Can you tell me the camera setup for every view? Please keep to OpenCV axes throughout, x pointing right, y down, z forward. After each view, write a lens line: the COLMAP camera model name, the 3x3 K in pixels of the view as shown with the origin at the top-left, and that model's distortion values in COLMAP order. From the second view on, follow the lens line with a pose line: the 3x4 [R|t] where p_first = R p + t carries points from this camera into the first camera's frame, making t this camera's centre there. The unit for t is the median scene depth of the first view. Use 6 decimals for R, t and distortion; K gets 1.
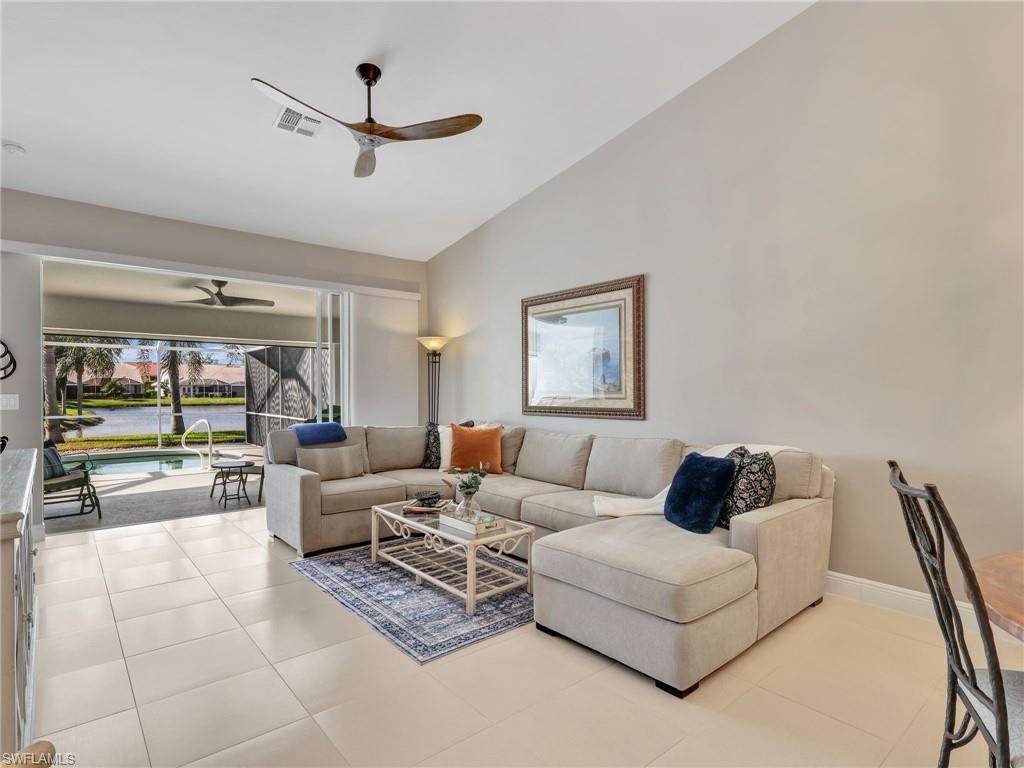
lens RADIAL K [[538.1, 0, 509.9], [0, 538.1, 385.1], [0, 0, 1]] dist [-0.000551, 0.000429]
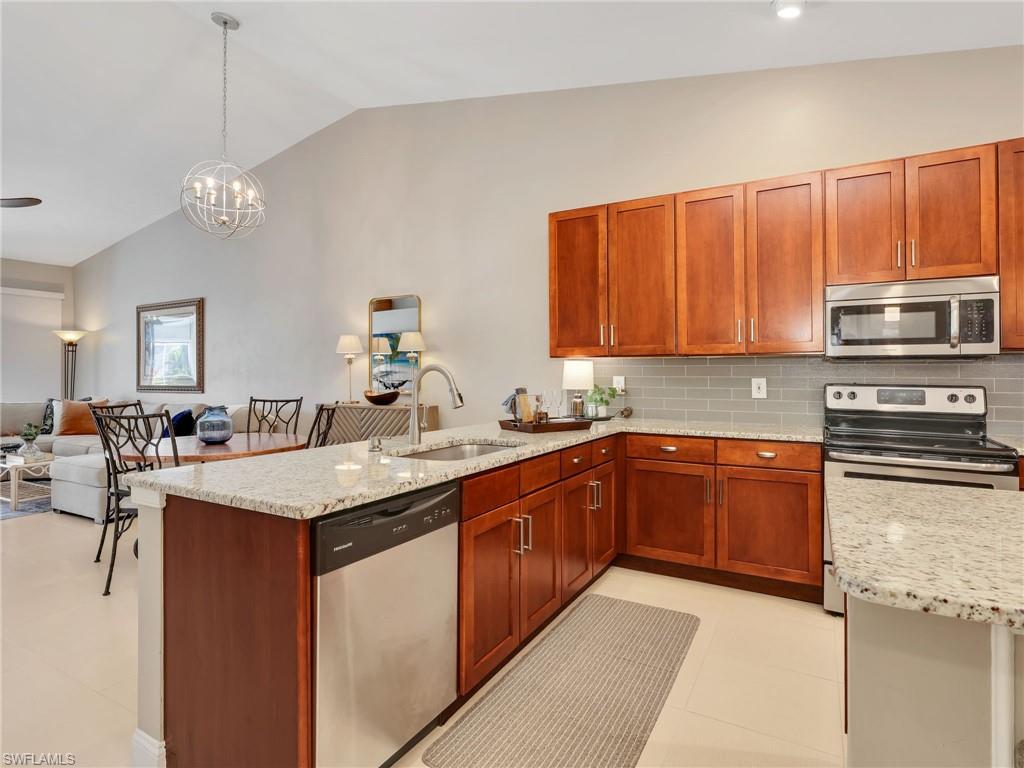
lens RADIAL K [[539.0, 0, 510.9], [0, 539.0, 367.3], [0, 0, 1]] dist [-0.002196, -0.000248]
pose [[0.933934, 0.007491, 0.357368, 0.365215], [-0.005201, 0.999959, -0.007368, -0.001706], [-0.357408, 0.005023, 0.933935, -0.516818]]
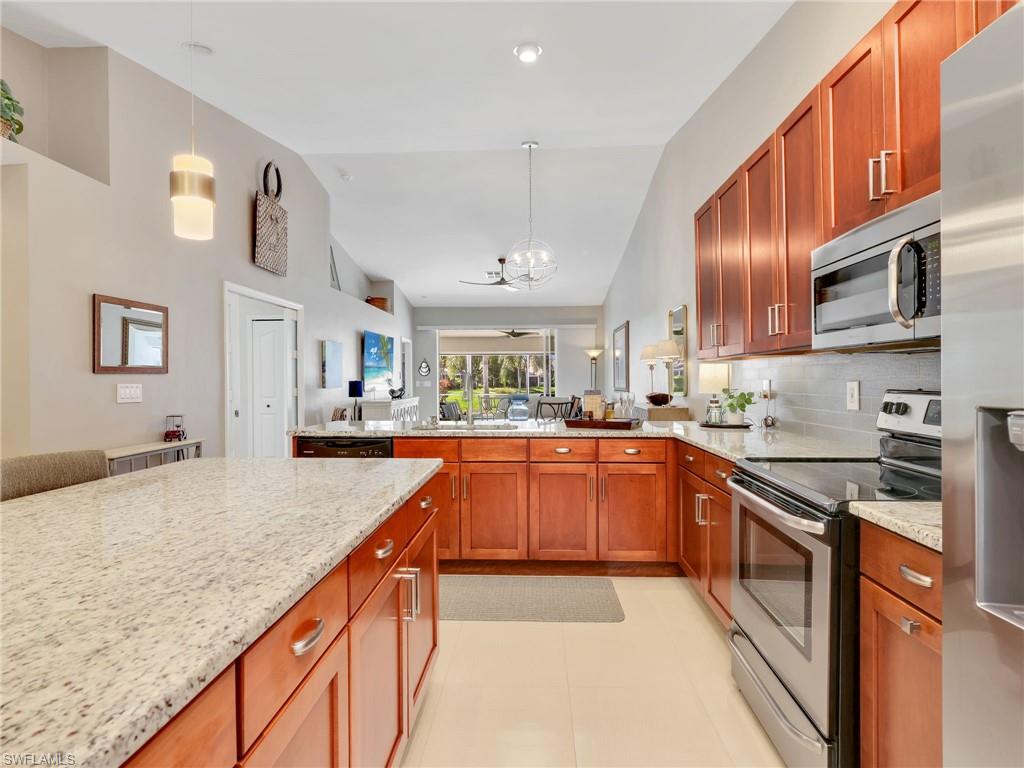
lens RADIAL K [[542.9, 0, 506.2], [0, 542.9, 376.8], [0, 0, 1]] dist [0.001846, 0.000459]
pose [[0.727599, -0.006473, -0.685973, 0.913639], [0.009715, 0.999952, 0.000869, -0.001858], [0.685934, -0.007297, 0.727627, -0.546243]]
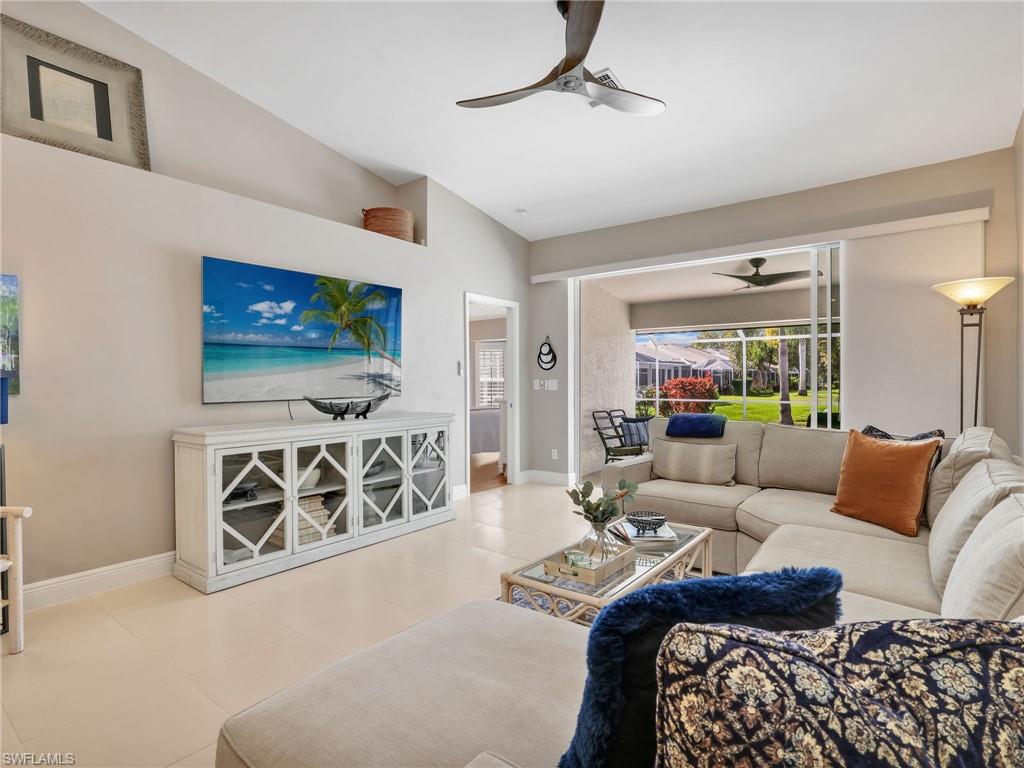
lens RADIAL K [[542.9, 0, 506.2], [0, 542.9, 376.8], [0, 0, 1]] dist [0.001846, 0.000459]
pose [[0.208761, -0.008213, -0.977932, 0.321748], [0.011317, 0.999918, -0.005982, 0.010842], [0.977901, -0.009818, 0.208837, 0.403331]]
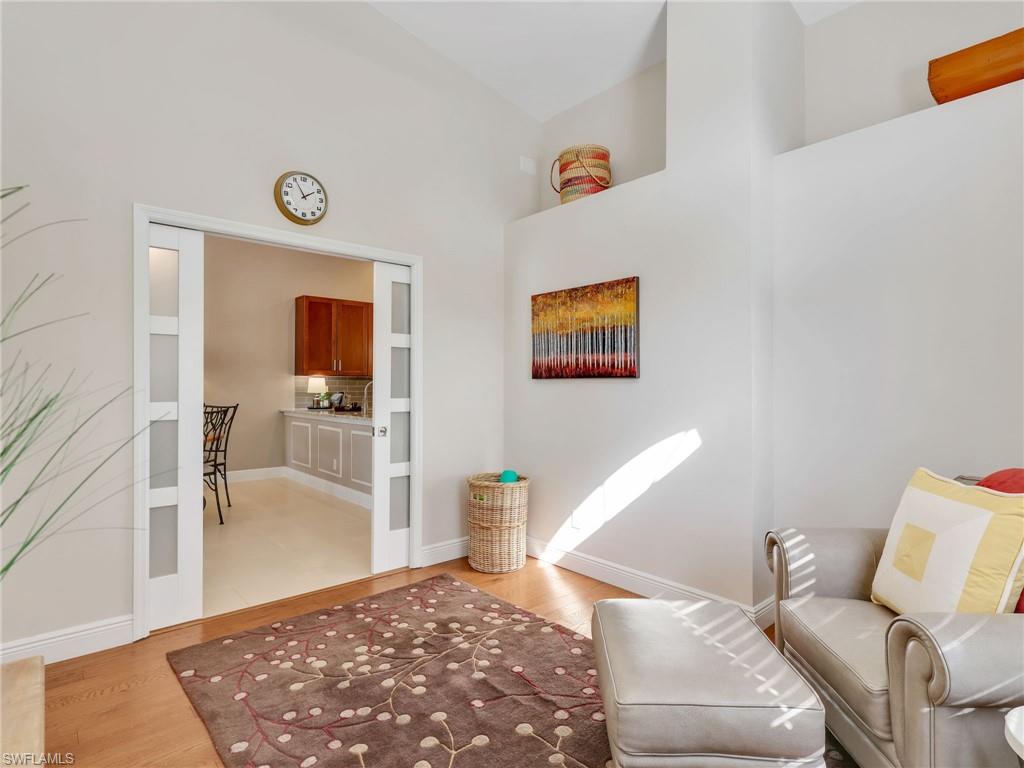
lens RADIAL K [[538.1, 0, 509.9], [0, 538.1, 385.1], [0, 0, 1]] dist [-0.000551, 0.000429]
pose [[-0.018571, 0.002727, 0.999824, -0.534875], [-0.006907, 0.999972, -0.002856, 0.002323], [-0.999804, -0.006959, -0.018551, -0.354285]]
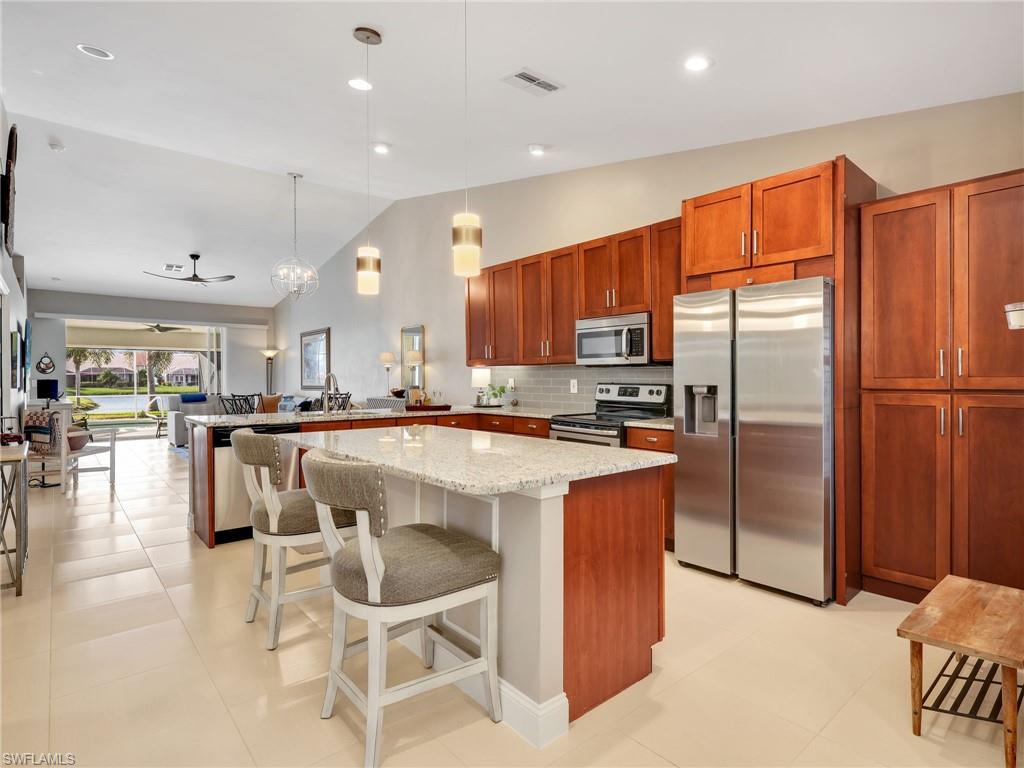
lens RADIAL K [[536.9, 0, 515.7], [0, 536.9, 377.6], [0, 0, 1]] dist [0.003405, -0.000217]
pose [[0.999945, -0.002220, 0.010250, 0.721359], [0.002136, 0.999965, 0.008150, -0.005838], [-0.010268, -0.008127, 0.999914, -0.926339]]
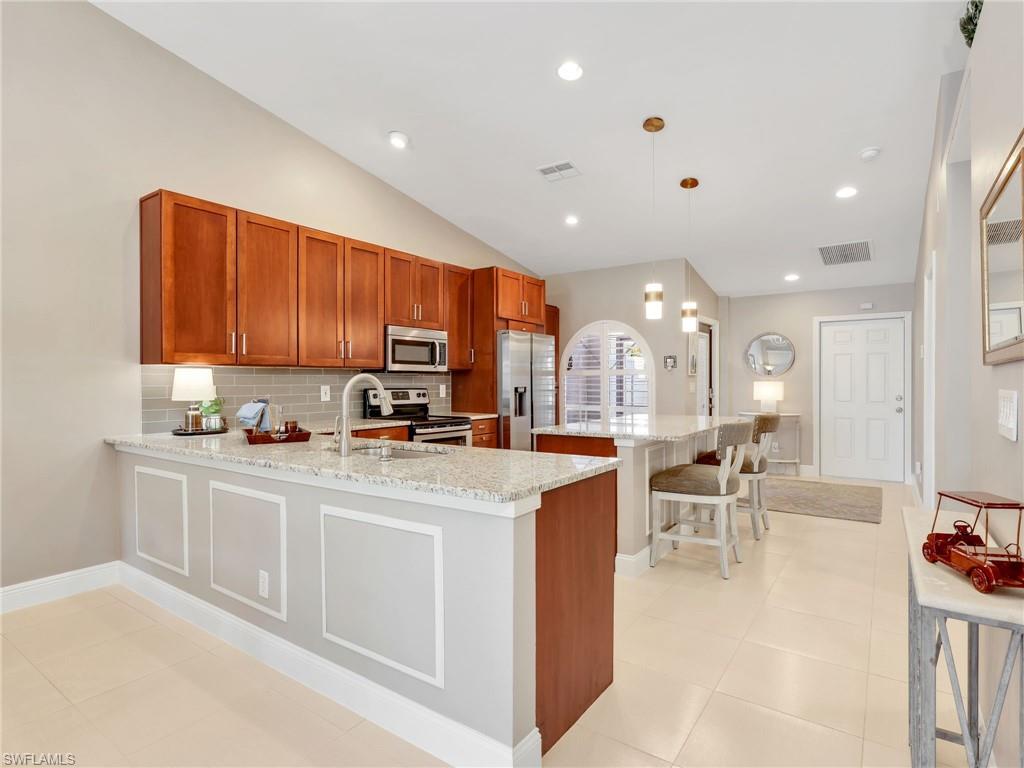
lens RADIAL K [[538.1, 0, 509.9], [0, 538.1, 385.1], [0, 0, 1]] dist [-0.000551, 0.000429]
pose [[-0.255546, -0.005441, 0.966782, 0.031282], [-0.003373, 0.999983, 0.004736, -0.000636], [-0.966791, -0.002051, -0.255560, -0.126132]]
